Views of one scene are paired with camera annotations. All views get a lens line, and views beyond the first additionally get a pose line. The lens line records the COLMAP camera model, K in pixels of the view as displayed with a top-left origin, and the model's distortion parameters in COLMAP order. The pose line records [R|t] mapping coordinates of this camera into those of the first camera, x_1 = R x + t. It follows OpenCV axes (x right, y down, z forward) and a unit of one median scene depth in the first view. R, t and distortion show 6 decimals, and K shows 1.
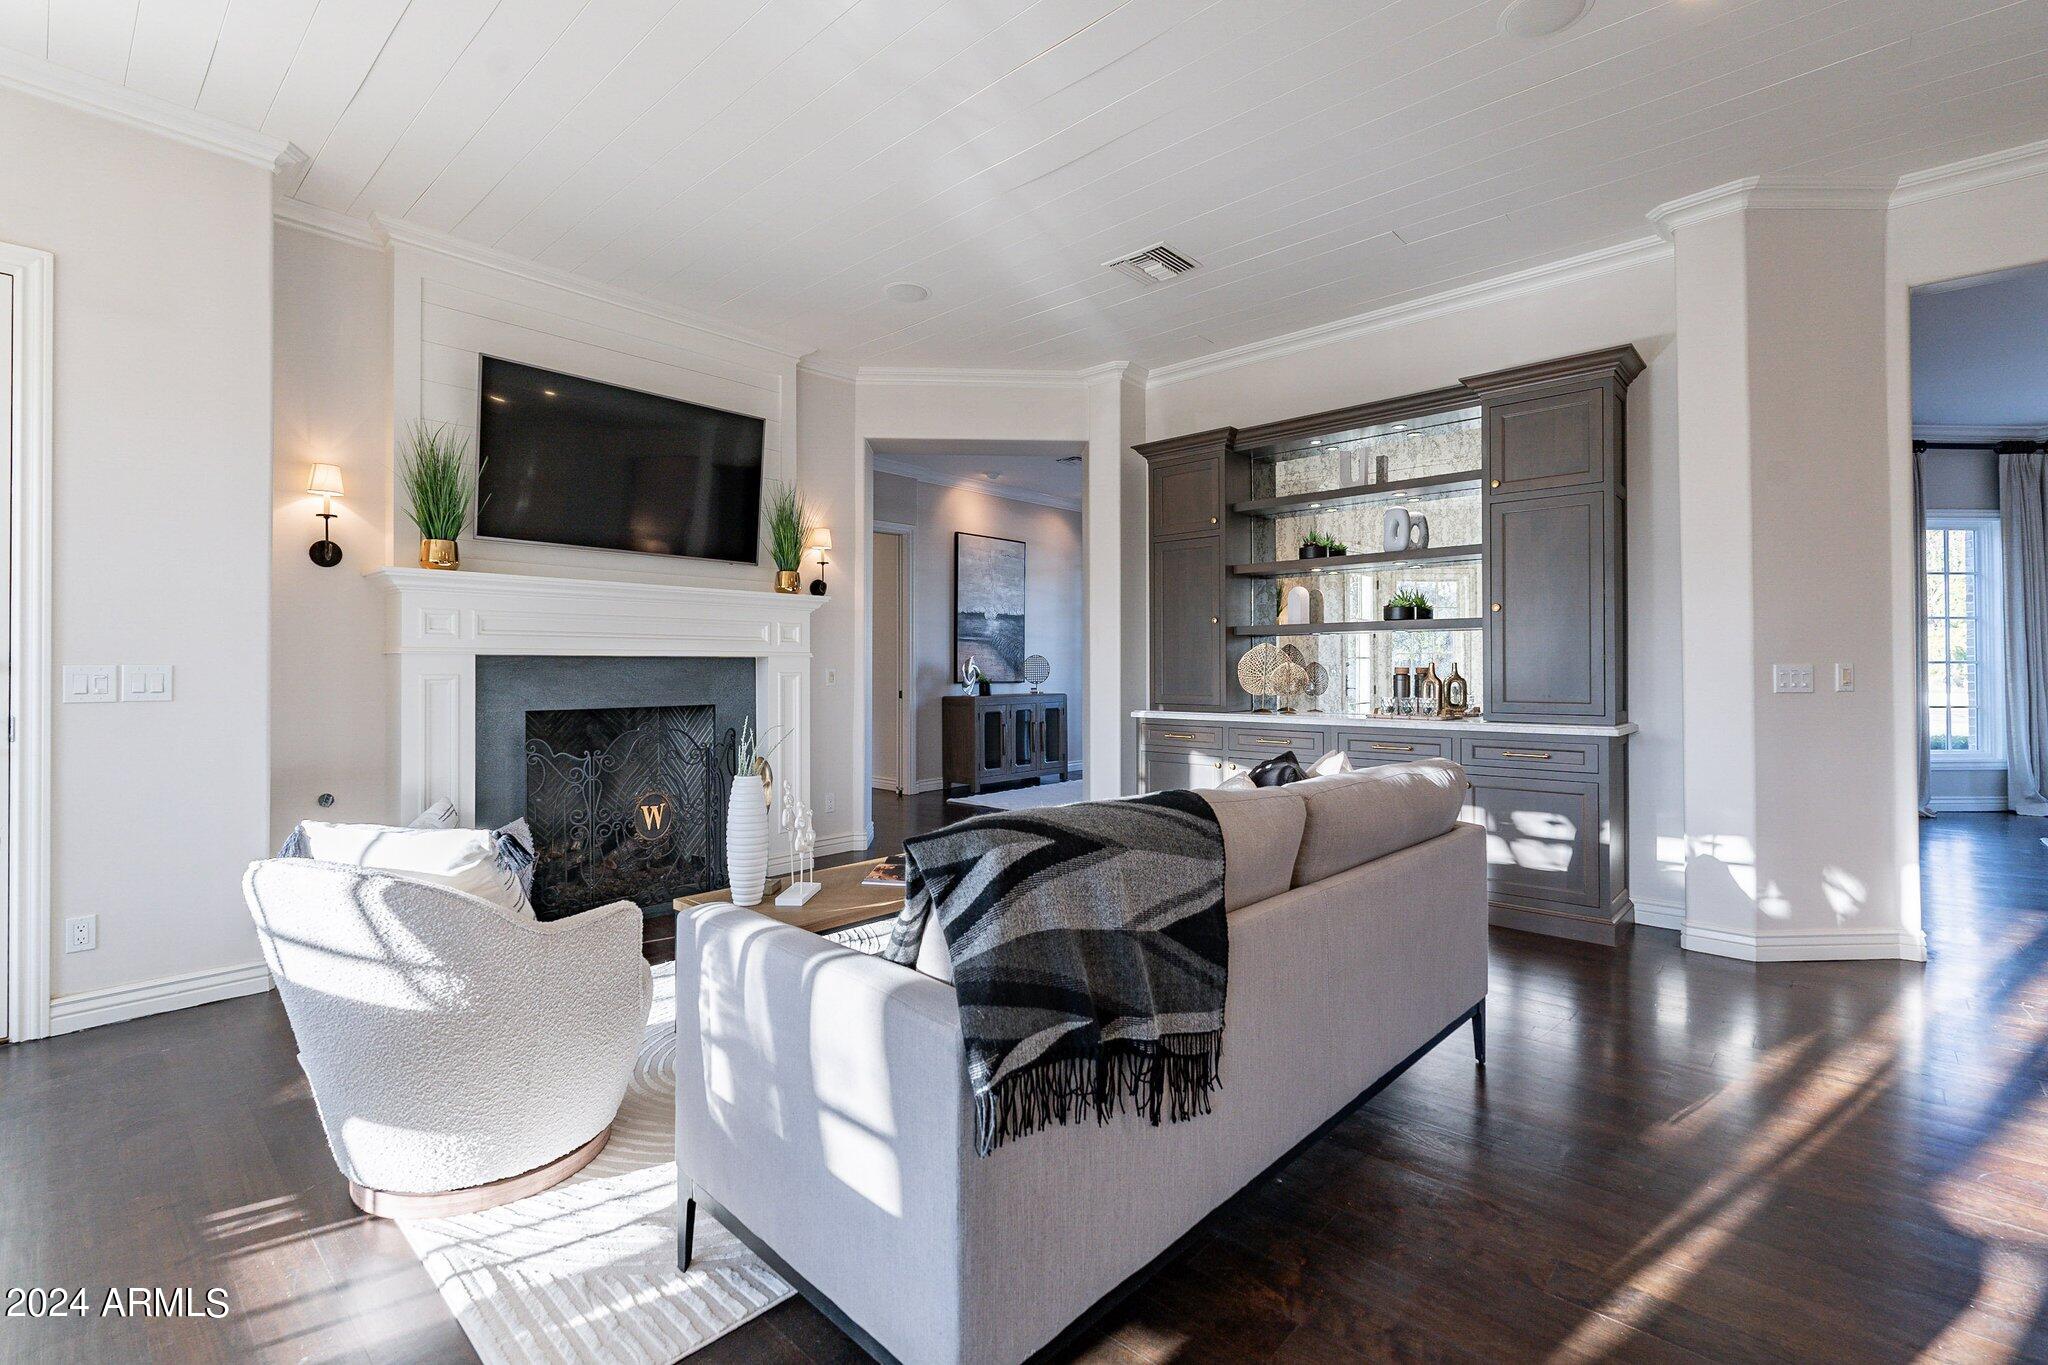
lens RADIAL K [[895.8, 0, 1017.2], [0, 895.8, 672.8], [0, 0, 1]] dist [-0.003854, 0.000852]
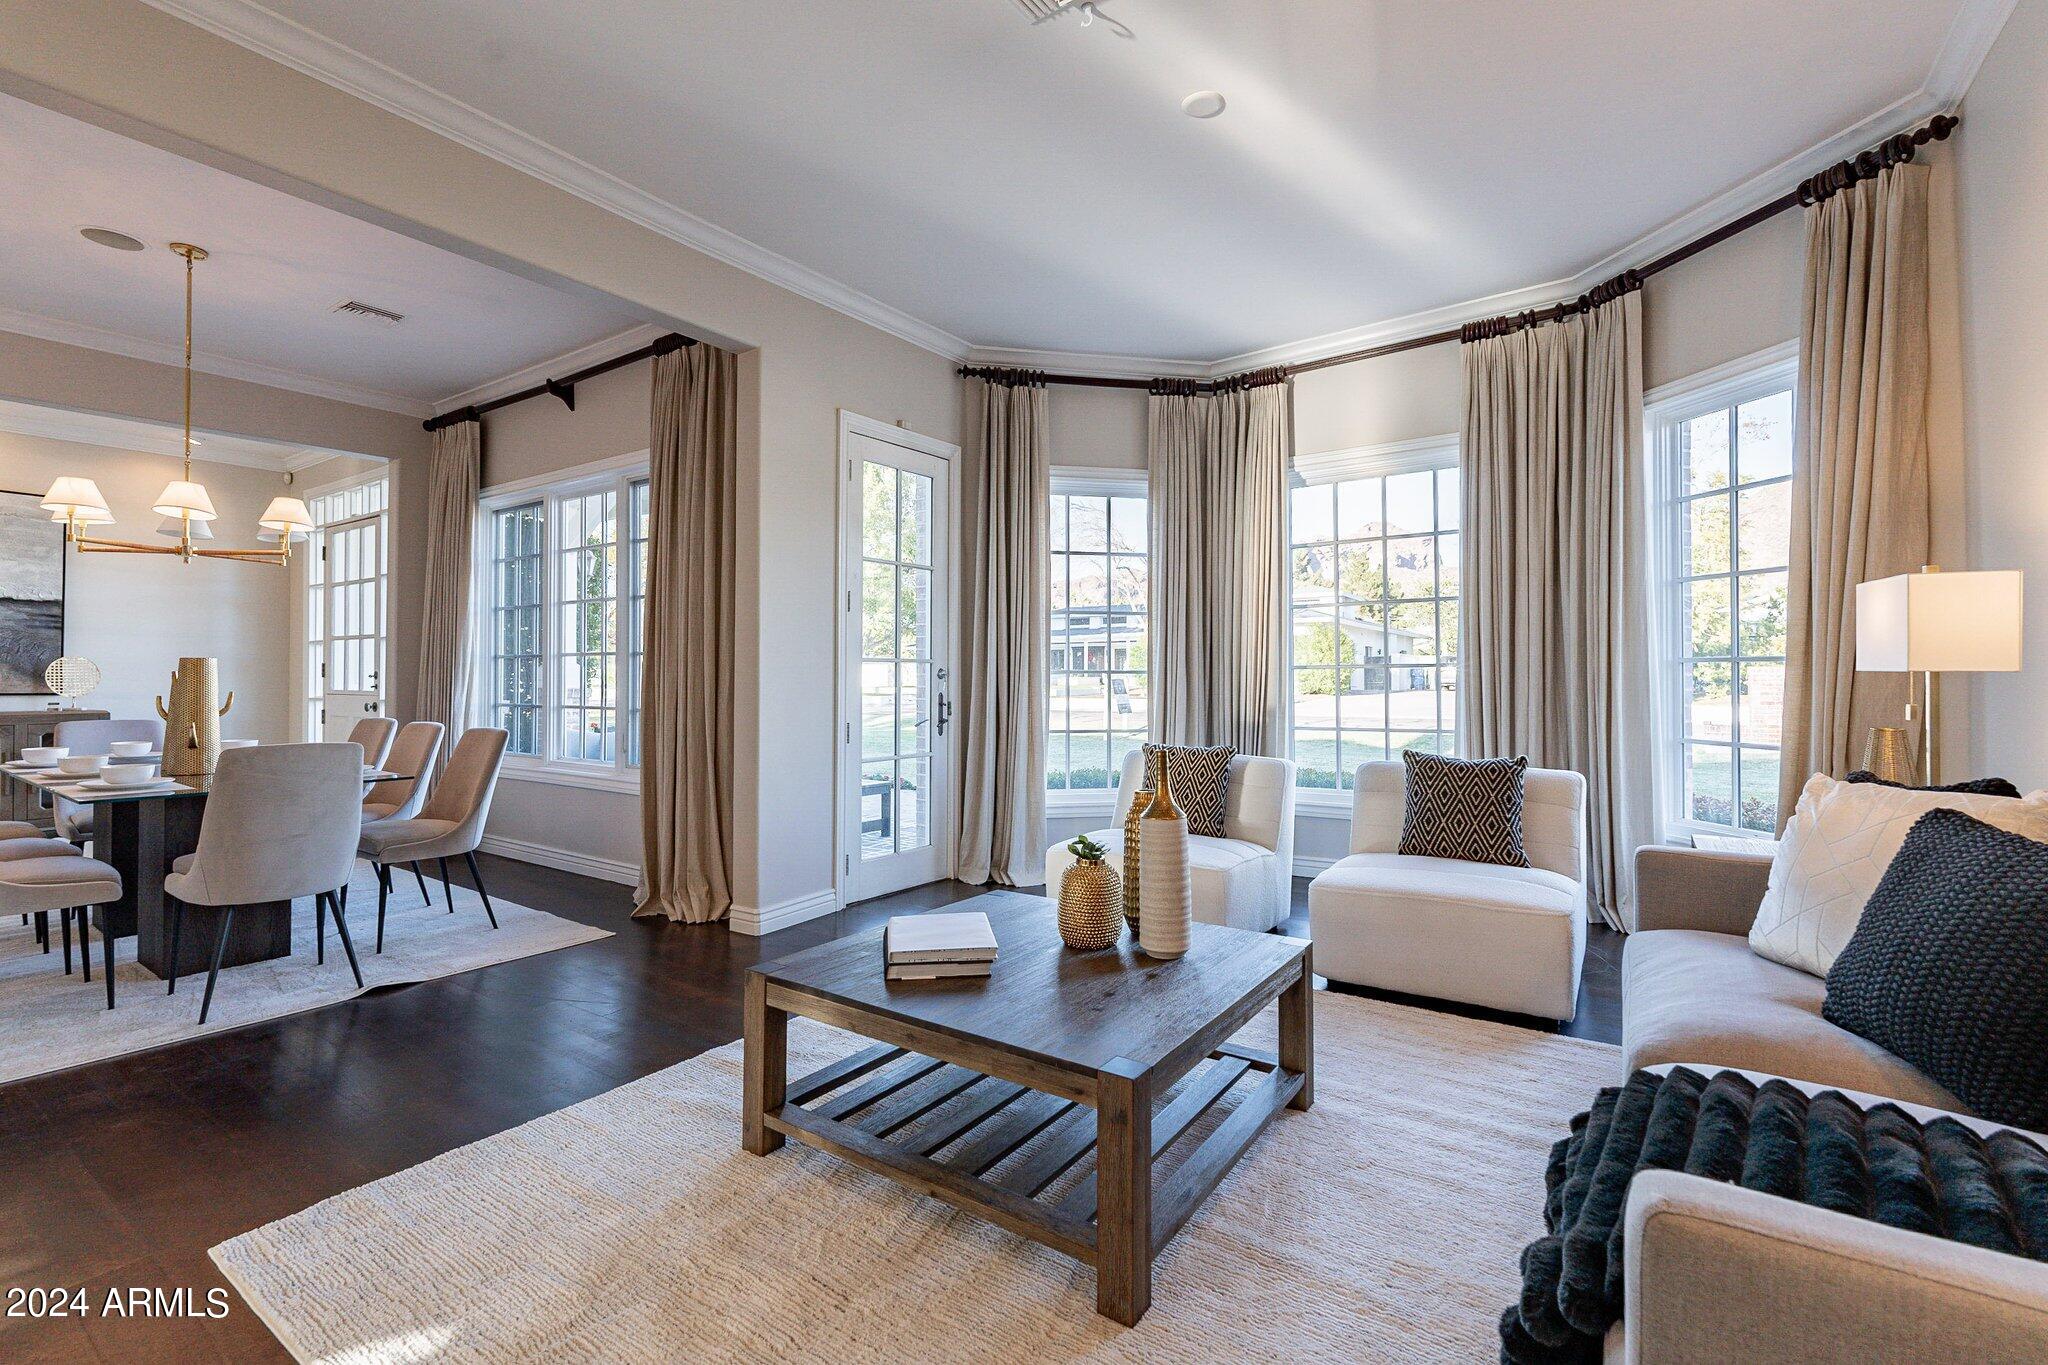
lens RADIAL K [[895.8, 0, 1020.8], [0, 895.8, 688.0], [0, 0, 1]] dist [-0.003854, 0.000852]
pose [[0.991270, 0.003025, 0.131812, 0.894471], [-0.003748, 0.999979, 0.005241, -0.003118], [-0.131794, -0.005689, 0.991261, 0.267407]]
